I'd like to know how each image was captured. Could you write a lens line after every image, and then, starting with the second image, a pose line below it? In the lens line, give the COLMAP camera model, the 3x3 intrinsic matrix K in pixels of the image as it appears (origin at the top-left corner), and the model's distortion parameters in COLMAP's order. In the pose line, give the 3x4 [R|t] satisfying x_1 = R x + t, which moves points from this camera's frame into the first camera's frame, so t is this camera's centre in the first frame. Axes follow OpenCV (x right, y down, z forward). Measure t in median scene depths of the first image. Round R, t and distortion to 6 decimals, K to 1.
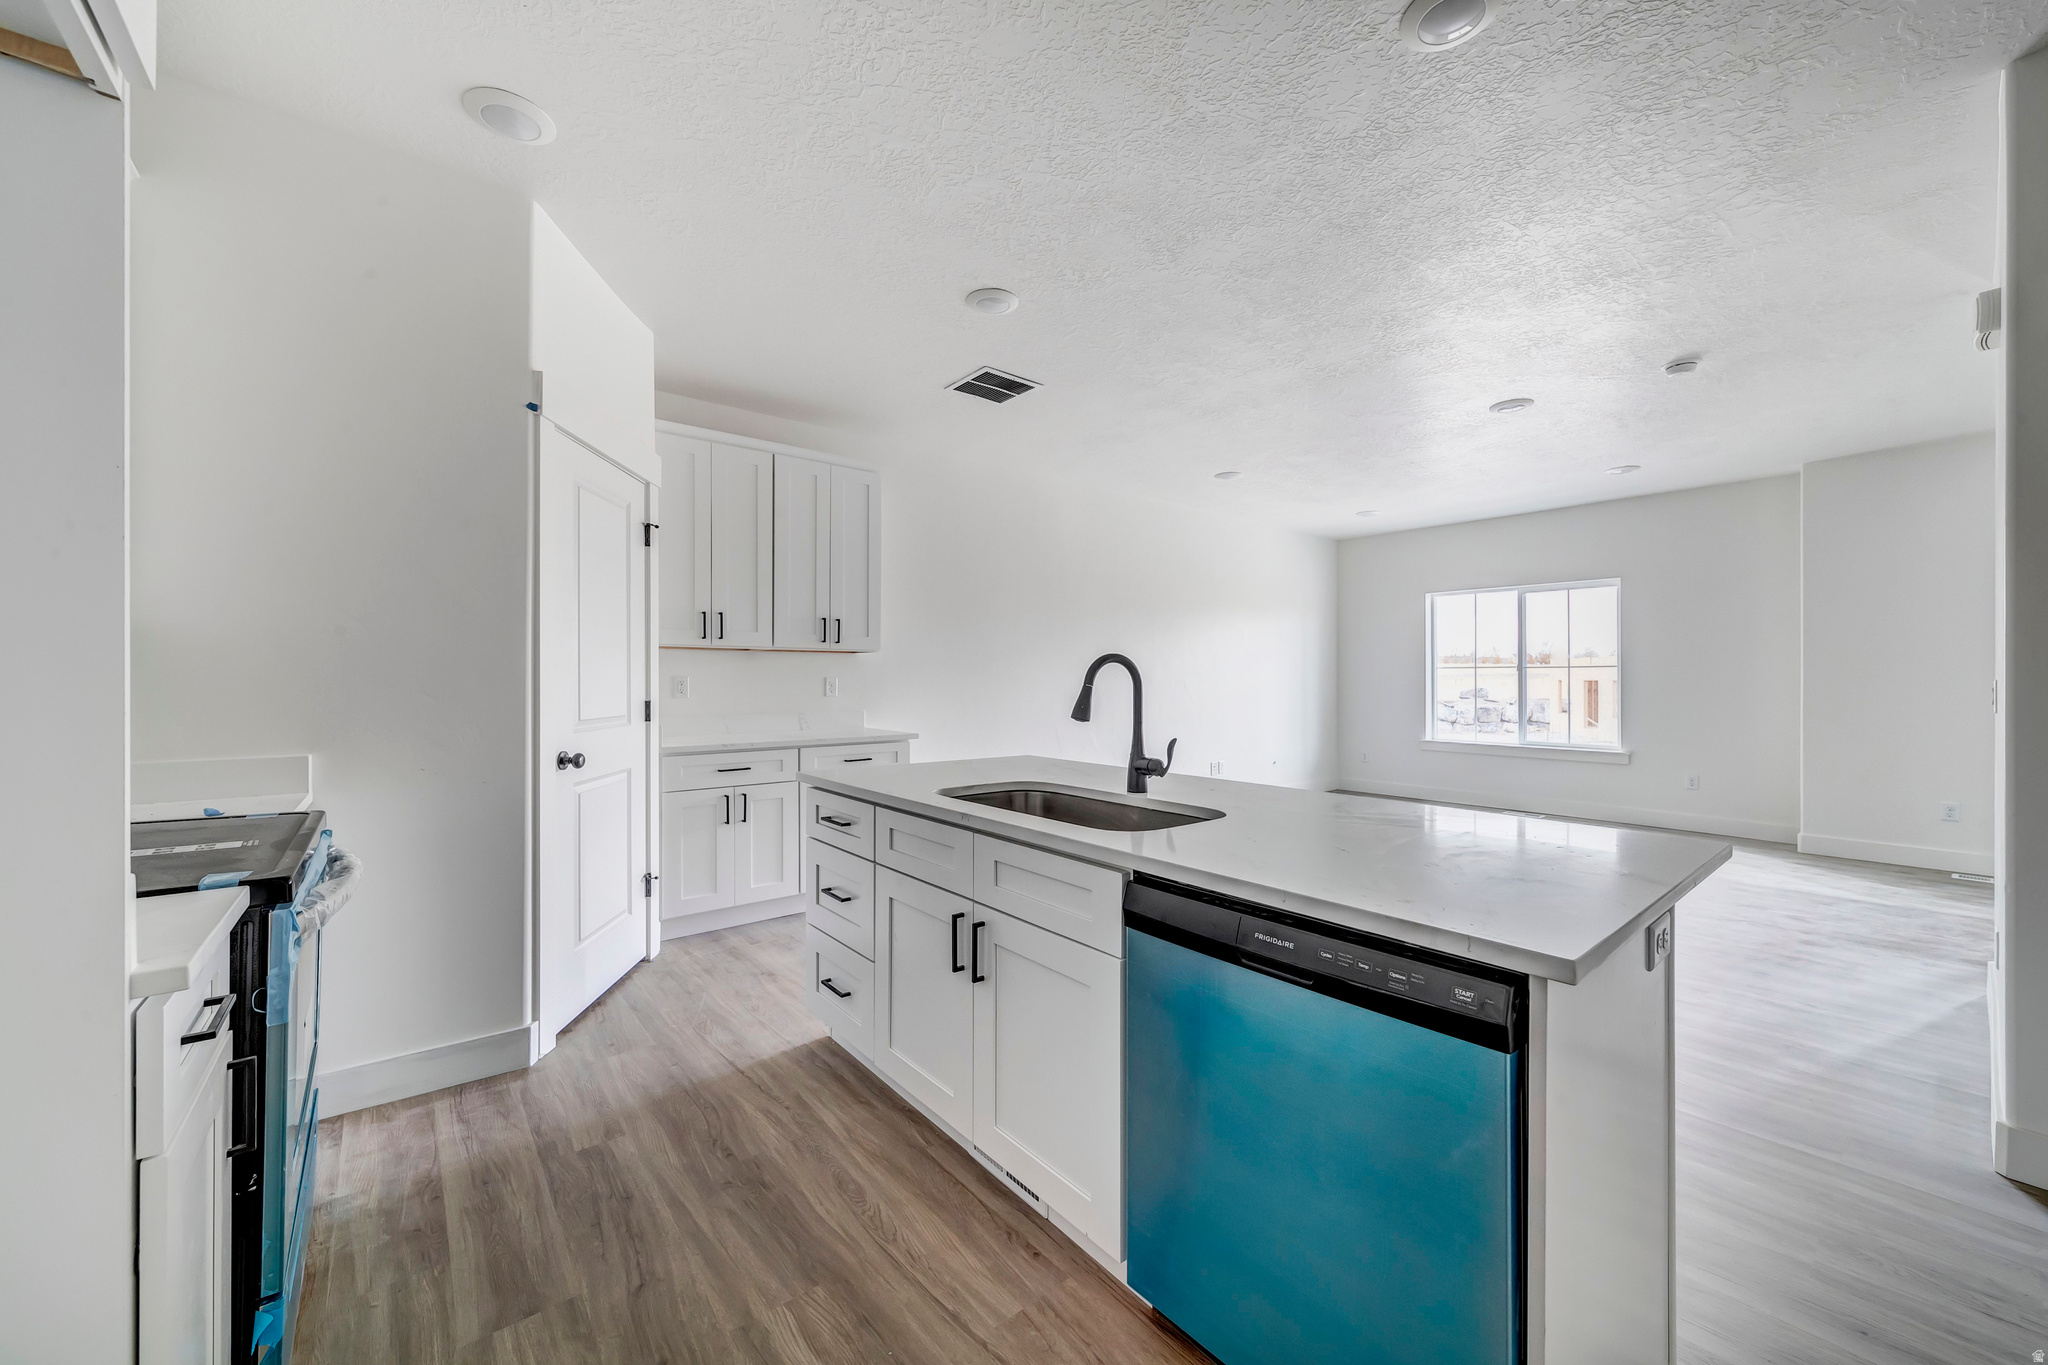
lens RADIAL K [[754.3, 0, 1022.1], [0, 754.3, 675.1], [0, 0, 1]] dist [0.000995, 0.000005]
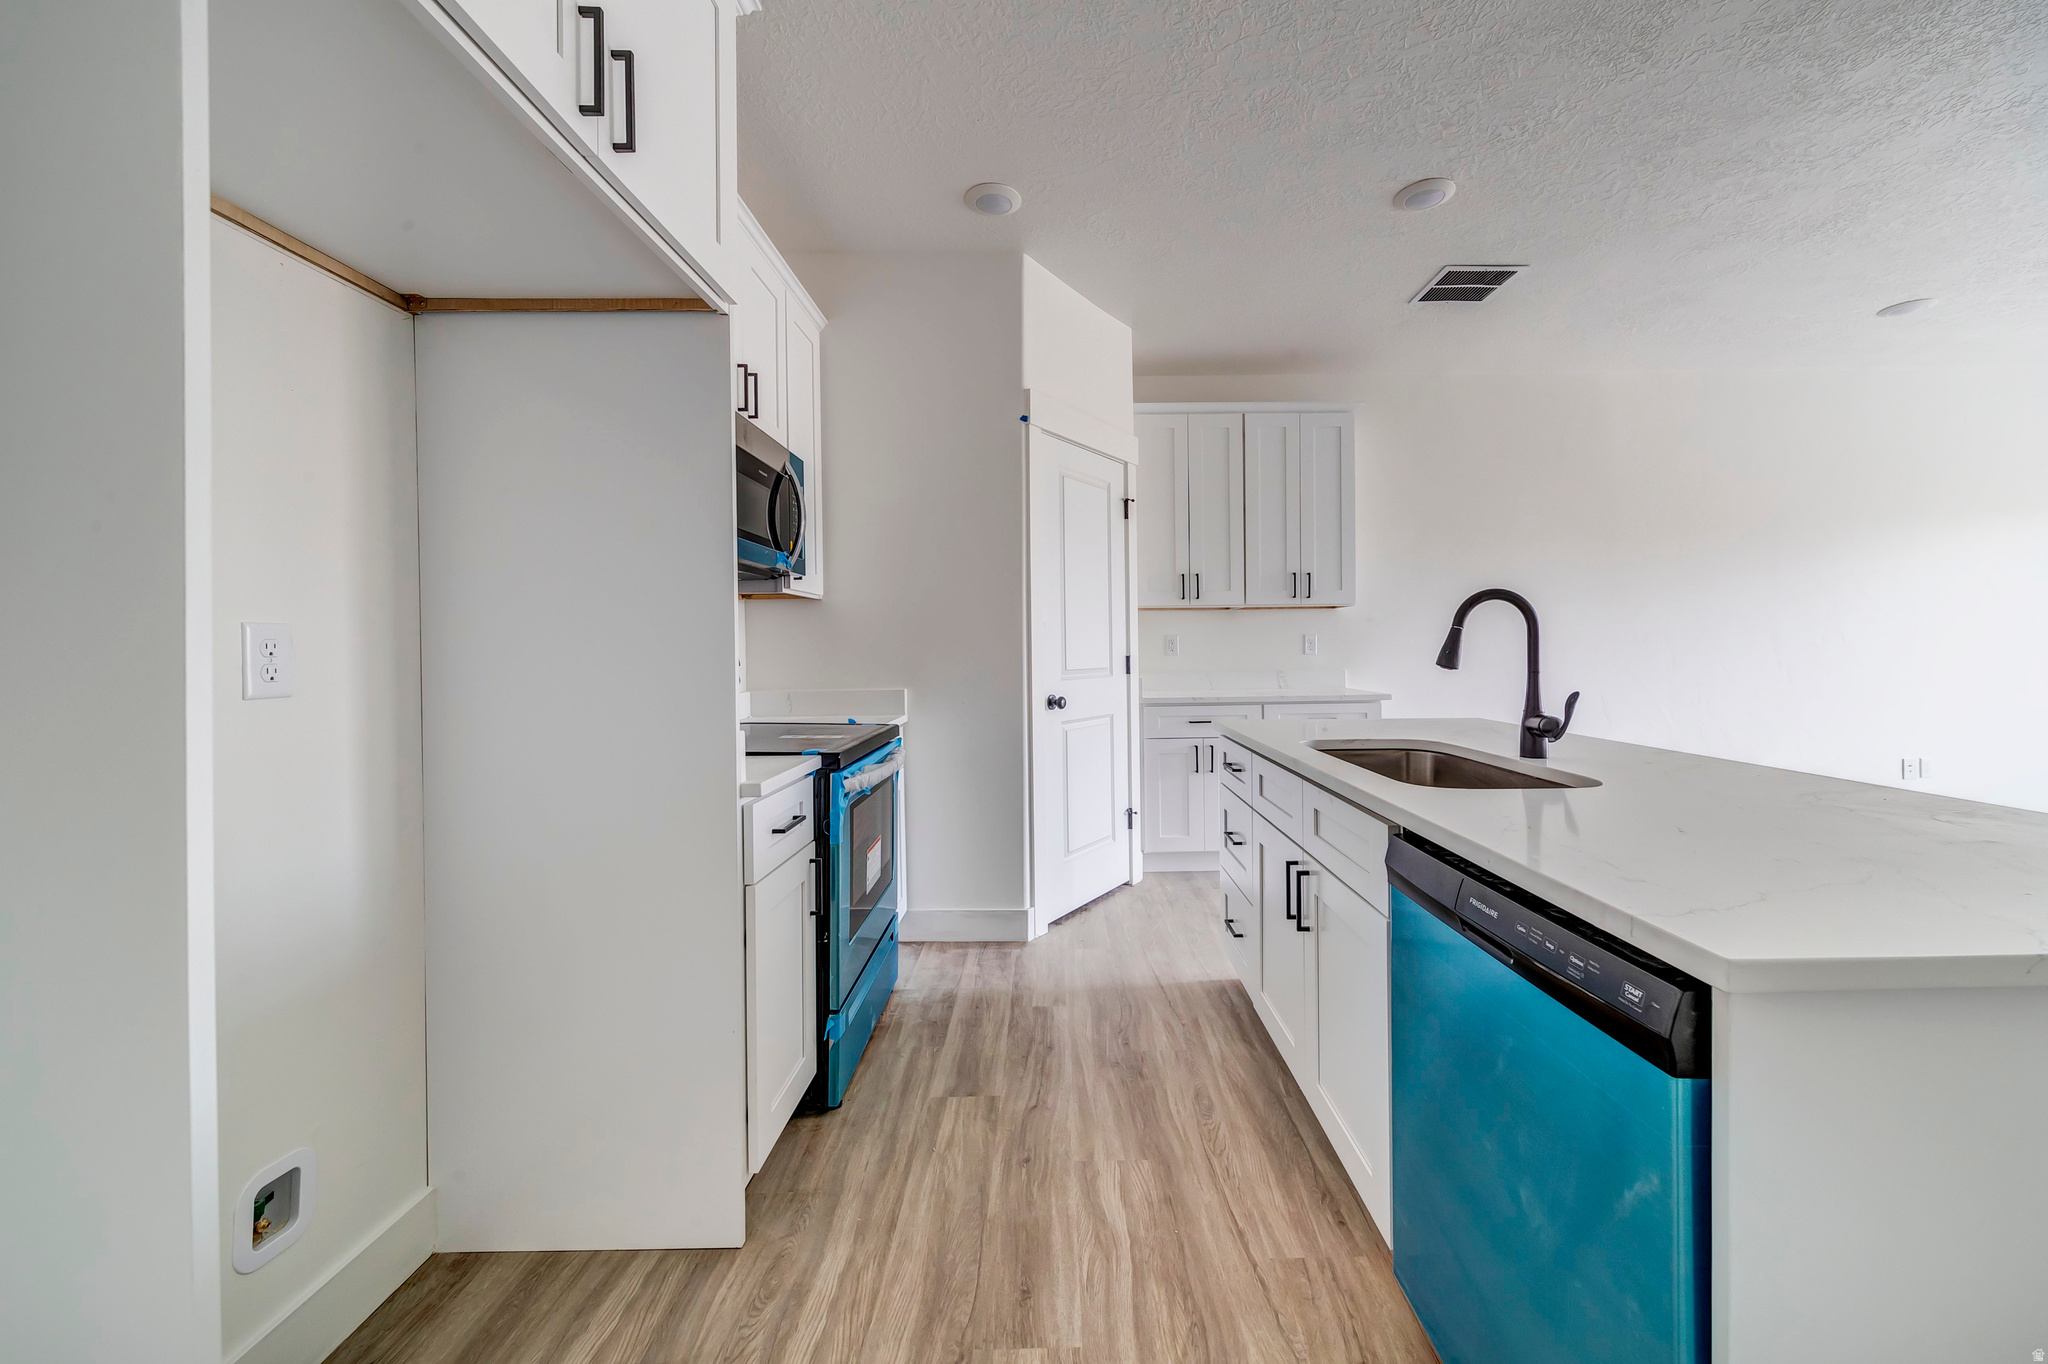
lens RADIAL K [[804.4, 0, 1029.6], [0, 804.4, 654.1], [0, 0, 1]] dist [-0.000012, -0.000182]
pose [[0.753295, 0.000624, -0.657682, 0.293866], [0.008221, 0.999912, 0.010365, 0.028091], [0.657631, -0.013215, 0.753224, -0.009562]]
